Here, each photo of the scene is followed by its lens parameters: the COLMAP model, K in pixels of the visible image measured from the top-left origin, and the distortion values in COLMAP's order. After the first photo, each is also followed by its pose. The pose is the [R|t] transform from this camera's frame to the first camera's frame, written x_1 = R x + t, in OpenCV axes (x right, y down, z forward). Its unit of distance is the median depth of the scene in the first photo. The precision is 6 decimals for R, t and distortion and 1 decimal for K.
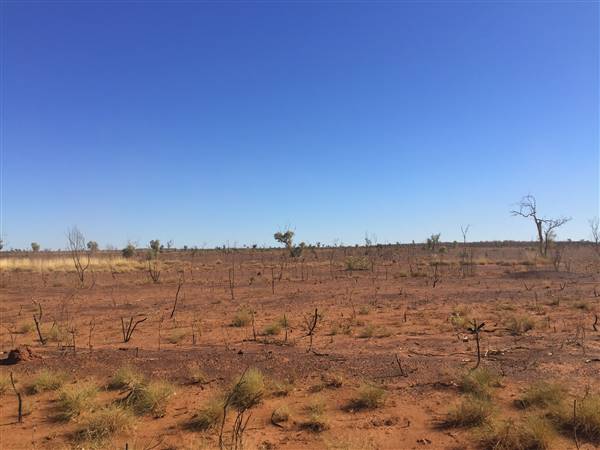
lens RADIAL K [[493.7, 0, 297.8], [0, 493.7, 224.2], [0, 0, 1]] dist [0.048966, -0.067677]
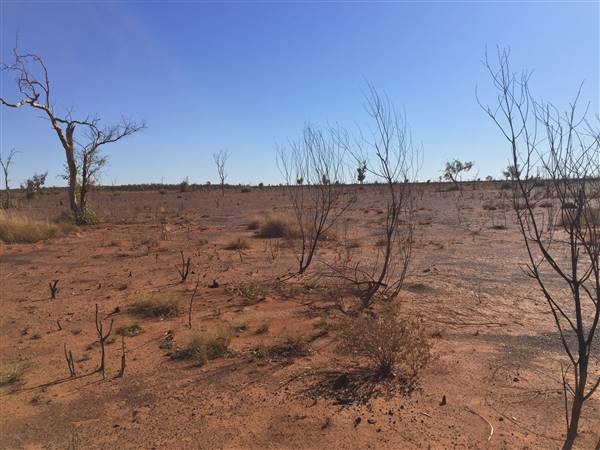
lens RADIAL K [[493.7, 0, 298.9], [0, 493.7, 225.8], [0, 0, 1]] dist [0.048966, -0.067677]
pose [[0.784420, -0.056978, 0.617607, 0.243836], [-0.015540, 0.993653, 0.111408, 0.016515], [-0.620035, -0.096988, 0.778556, 0.362585]]
